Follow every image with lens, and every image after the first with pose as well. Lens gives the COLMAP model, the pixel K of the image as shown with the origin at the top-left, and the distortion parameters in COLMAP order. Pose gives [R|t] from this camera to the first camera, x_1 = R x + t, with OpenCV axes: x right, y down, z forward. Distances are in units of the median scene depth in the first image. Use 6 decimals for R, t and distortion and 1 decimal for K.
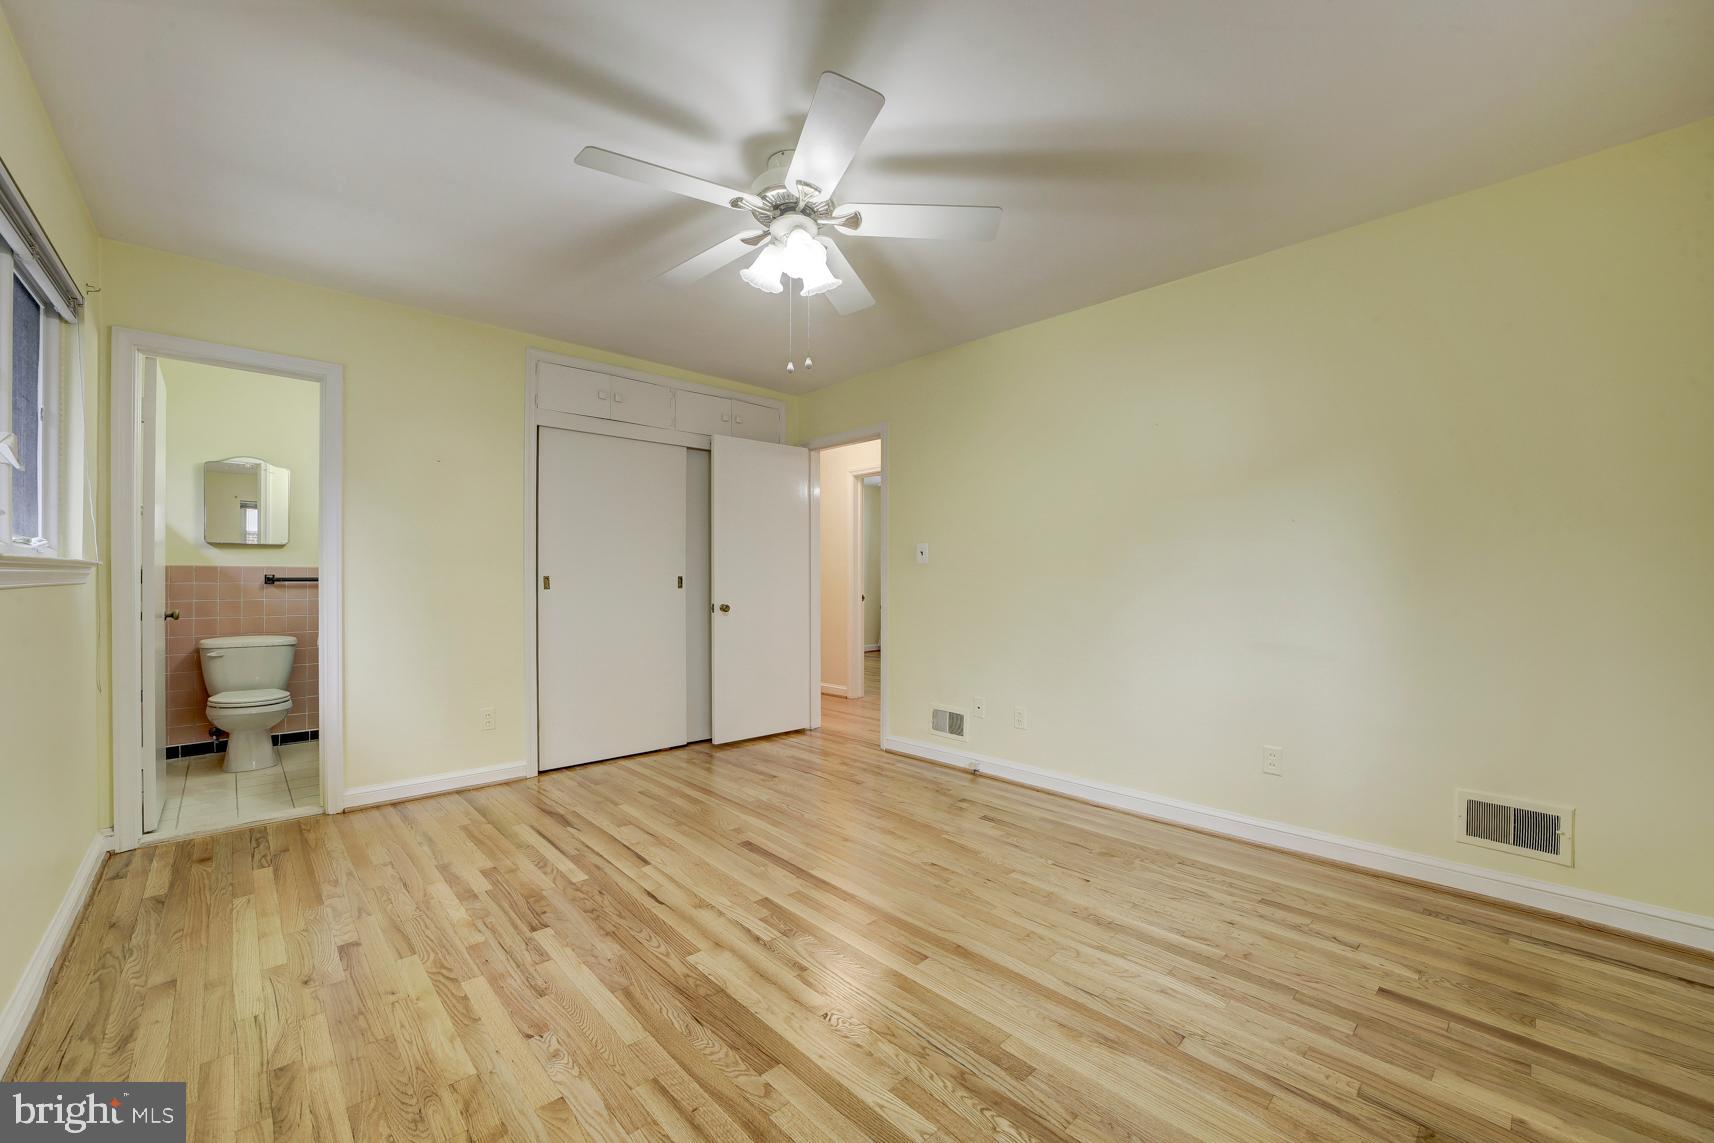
lens RADIAL K [[678.5, 0, 856.4], [0, 678.5, 574.9], [0, 0, 1]] dist [-0.025225, 0.000914]
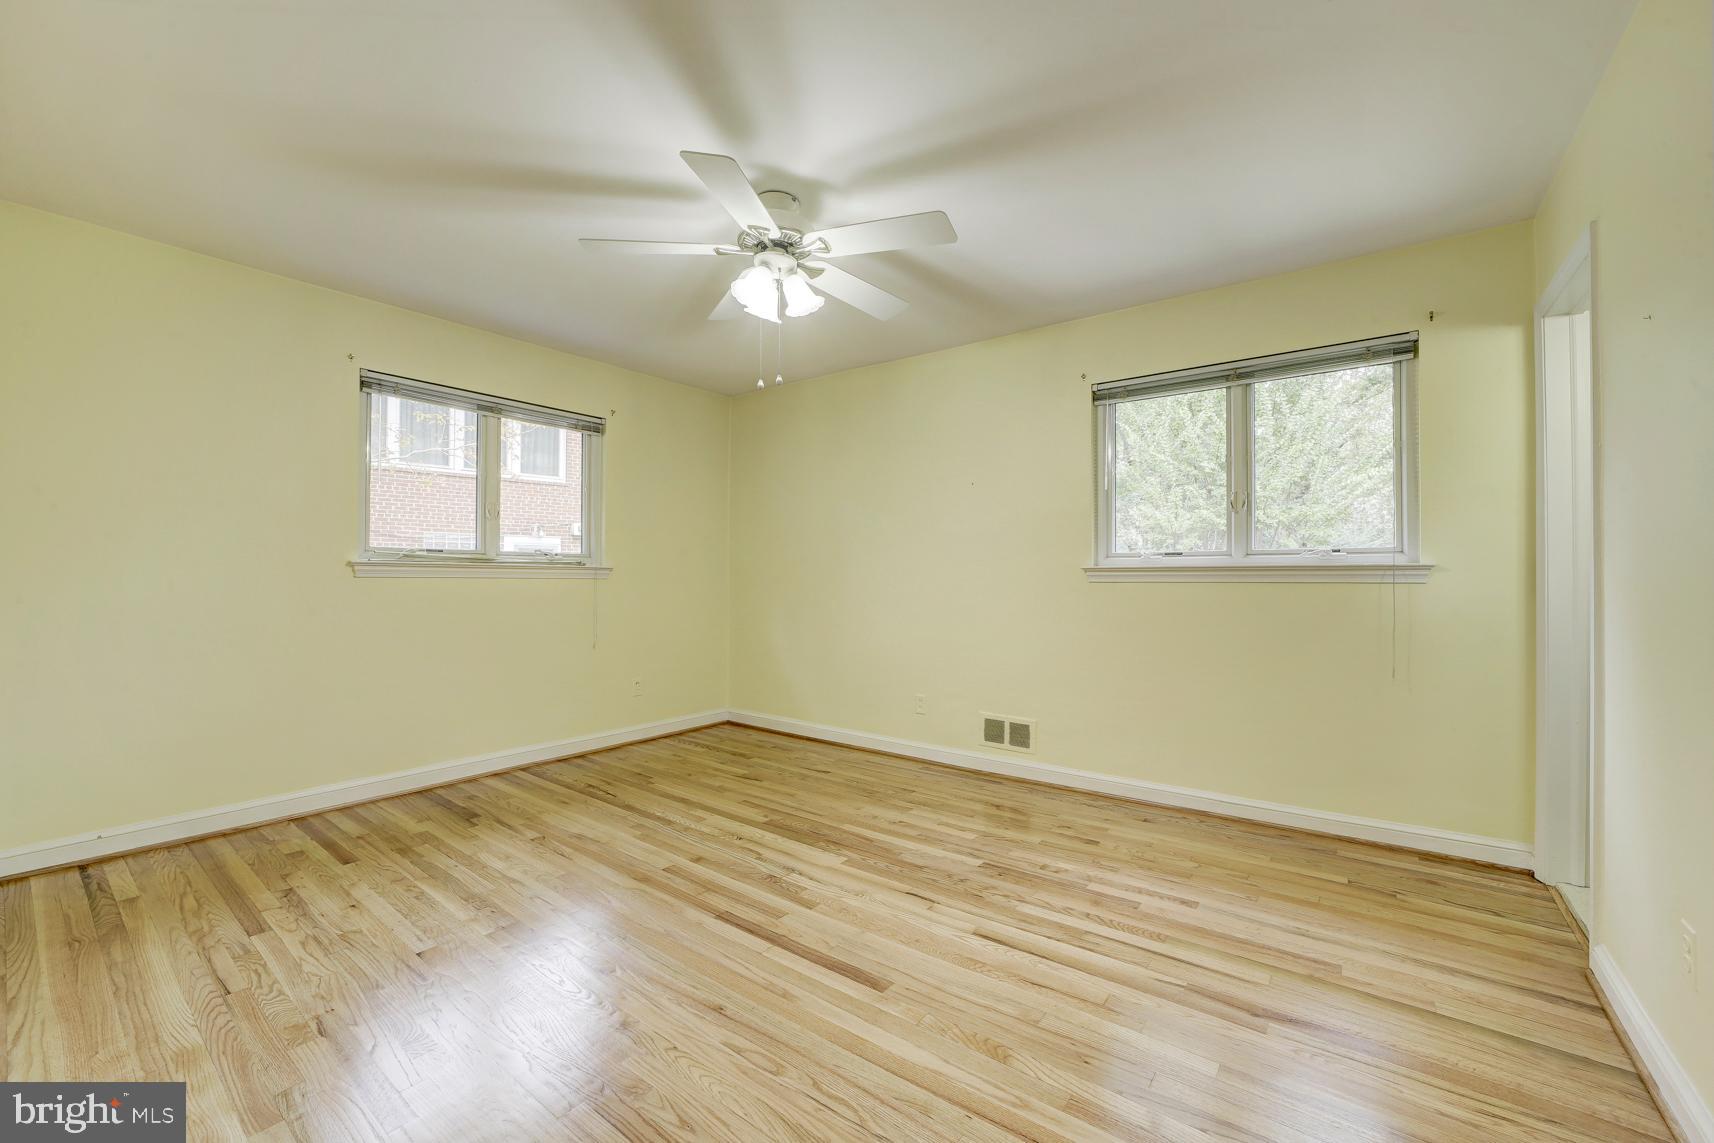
lens RADIAL K [[678.5, 0, 857.9], [0, 678.5, 571.6], [0, 0, 1]] dist [-0.025225, 0.000914]
pose [[-0.986374, -0.003686, -0.164475, -0.046665], [-0.002577, 0.999972, -0.006960, 0.004486], [0.164496, -0.006441, -0.986357, 2.301175]]
